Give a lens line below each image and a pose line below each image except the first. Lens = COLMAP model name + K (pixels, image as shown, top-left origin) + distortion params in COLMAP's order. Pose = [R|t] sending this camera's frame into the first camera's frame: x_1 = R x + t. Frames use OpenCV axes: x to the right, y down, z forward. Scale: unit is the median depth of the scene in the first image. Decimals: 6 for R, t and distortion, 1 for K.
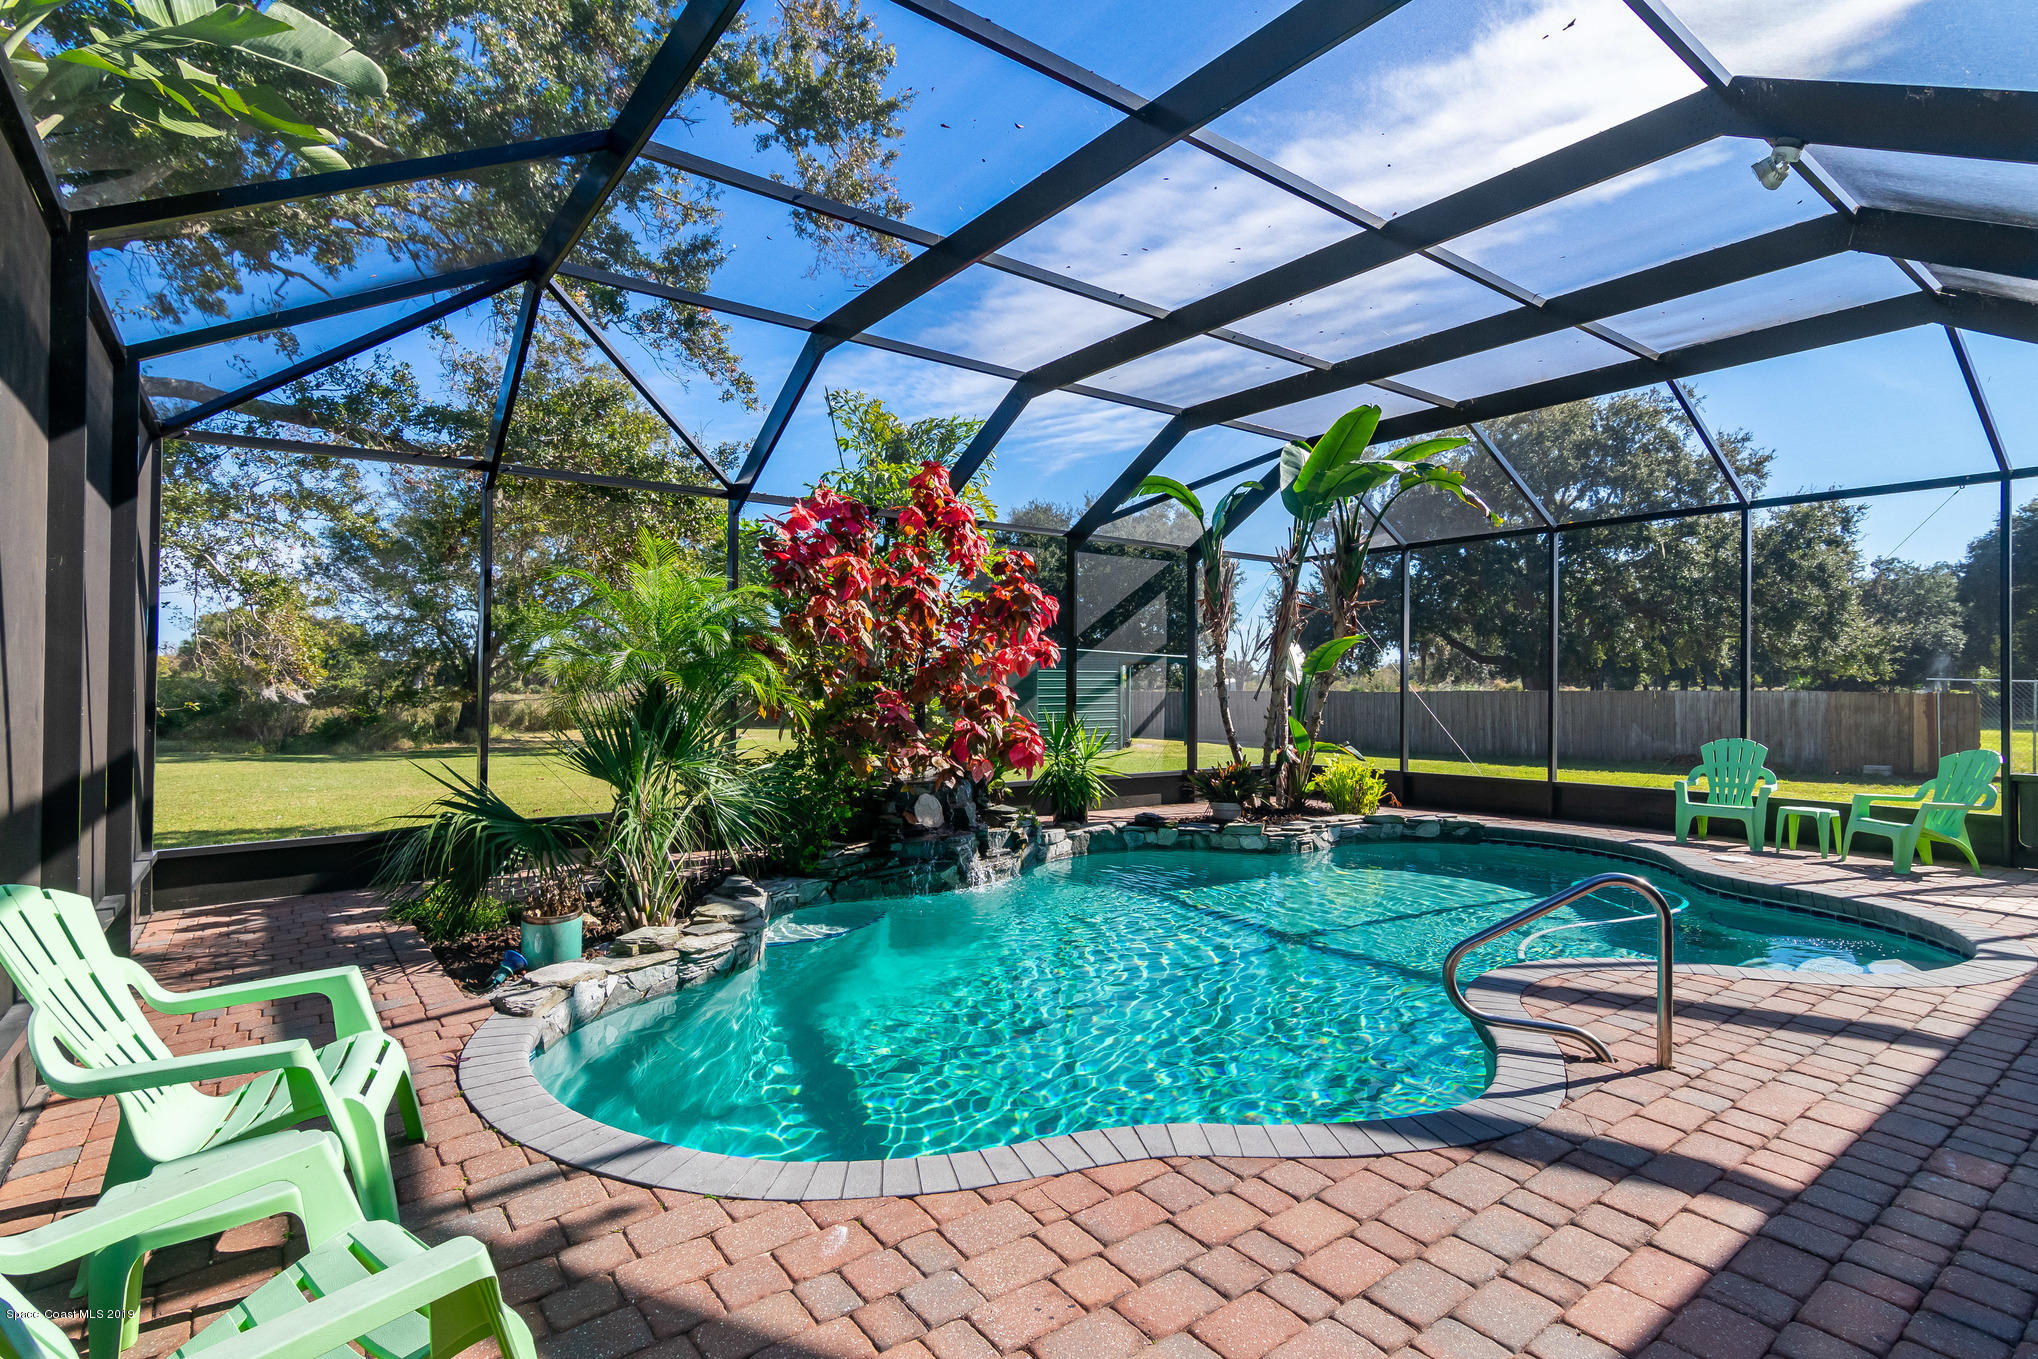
lens RADIAL K [[982.7, 0, 1025.7], [0, 982.7, 678.6], [0, 0, 1]] dist [0.001211, 0.000752]
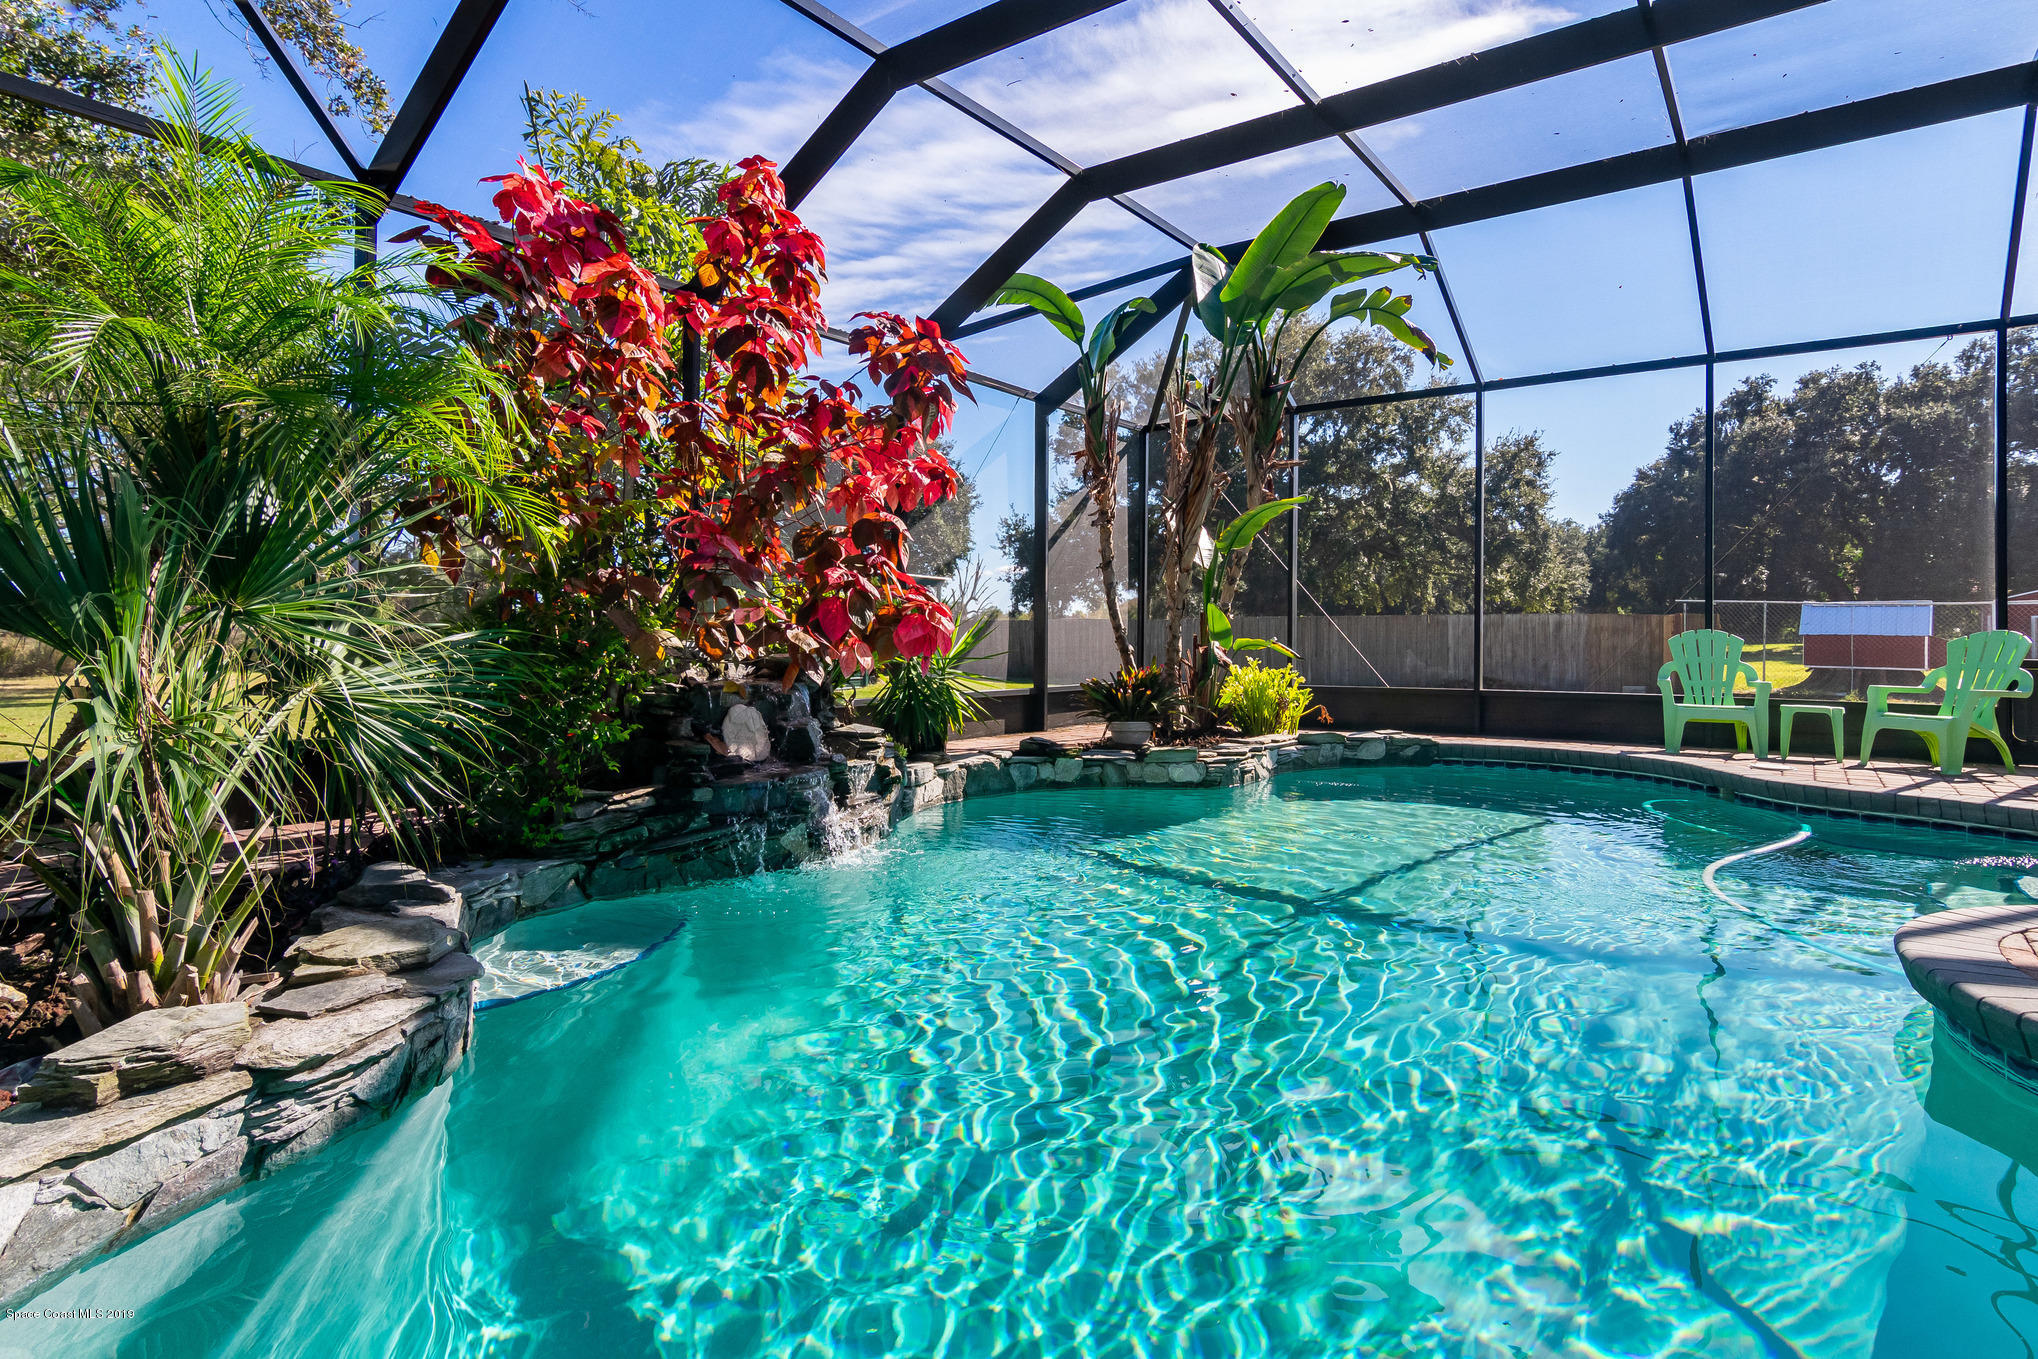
lens RADIAL K [[982.7, 0, 975.0], [0, 982.7, 638.6], [0, 0, 1]] dist [0.001211, 0.000752]
pose [[0.955797, 0.005852, 0.293970, -0.148412], [-0.005327, 0.999982, -0.002585, 0.082507], [-0.293980, 0.000905, 0.955811, 0.415413]]
